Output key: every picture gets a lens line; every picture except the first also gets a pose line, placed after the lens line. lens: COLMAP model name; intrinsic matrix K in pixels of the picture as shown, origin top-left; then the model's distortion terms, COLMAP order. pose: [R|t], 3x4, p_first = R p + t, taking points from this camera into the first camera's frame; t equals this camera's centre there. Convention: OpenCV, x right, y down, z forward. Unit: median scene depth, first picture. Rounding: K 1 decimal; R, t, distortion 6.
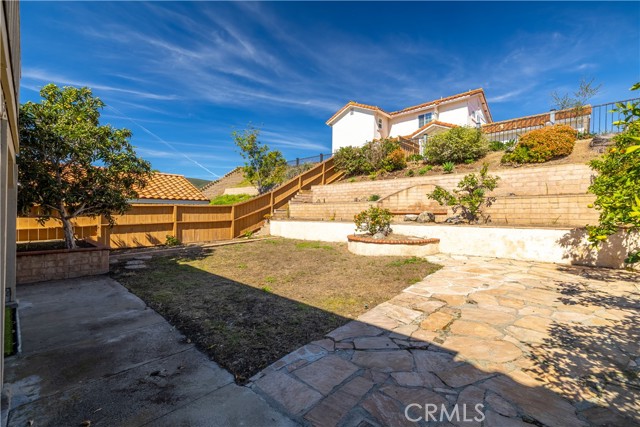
lens RADIAL K [[276.5, 0, 320.0], [0, 276.5, 211.5], [0, 0, 1]] dist [-0.001128, -0.000161]
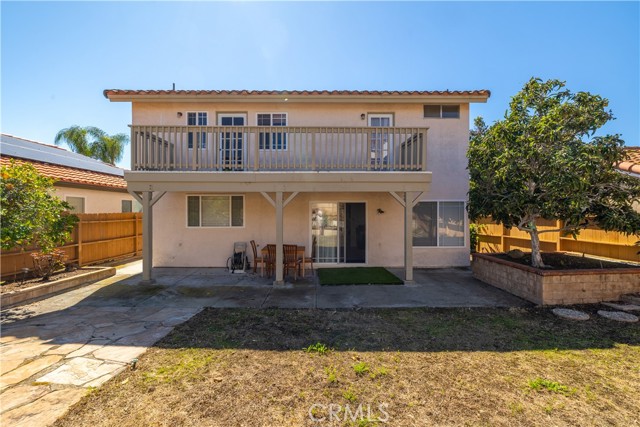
lens RADIAL K [[270.1, 0, 320.4], [0, 270.1, 211.5], [0, 0, 1]] dist [0.001345, 0.000160]
pose [[-0.717205, -0.008840, -0.696806, 0.130210], [-0.002867, 0.999949, -0.009735, -0.019144], [0.696857, -0.004984, -0.717193, 0.760395]]
